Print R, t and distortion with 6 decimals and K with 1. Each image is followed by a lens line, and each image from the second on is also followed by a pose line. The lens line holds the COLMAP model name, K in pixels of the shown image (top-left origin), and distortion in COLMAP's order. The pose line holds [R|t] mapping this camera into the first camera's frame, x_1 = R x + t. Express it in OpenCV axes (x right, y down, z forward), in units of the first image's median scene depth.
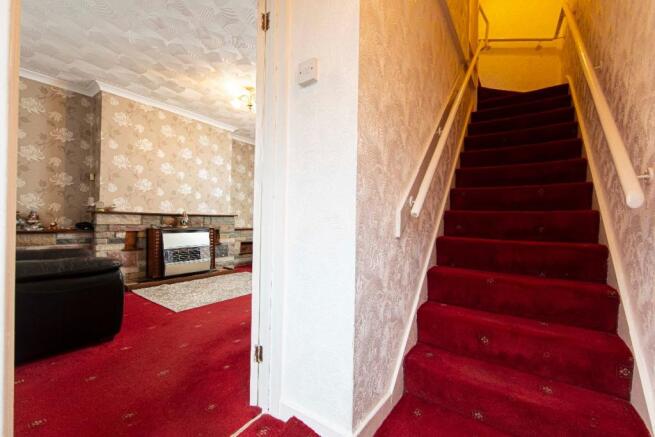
lens RADIAL K [[269.5, 0, 327.1], [0, 269.5, 221.7], [0, 0, 1]] dist [0.002664, 0.000153]
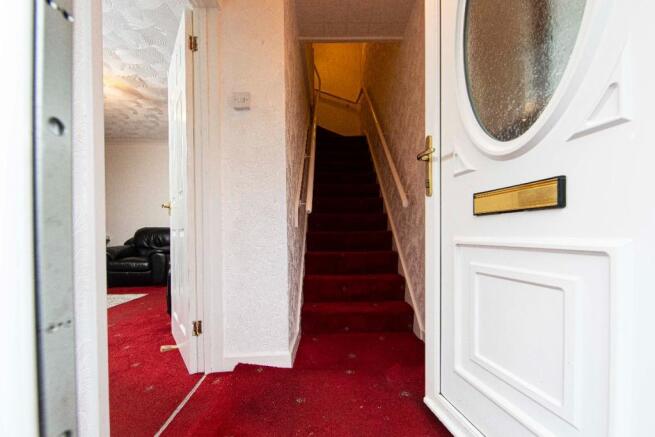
lens RADIAL K [[257.2, 0, 326.9], [0, 257.2, 234.3], [0, 0, 1]] dist [-0.000471, -0.000056]
pose [[0.814926, -0.032136, 0.578673, -0.569558], [0.025172, 0.999482, 0.020056, 0.098299], [-0.579017, -0.001778, 0.815313, -0.315179]]
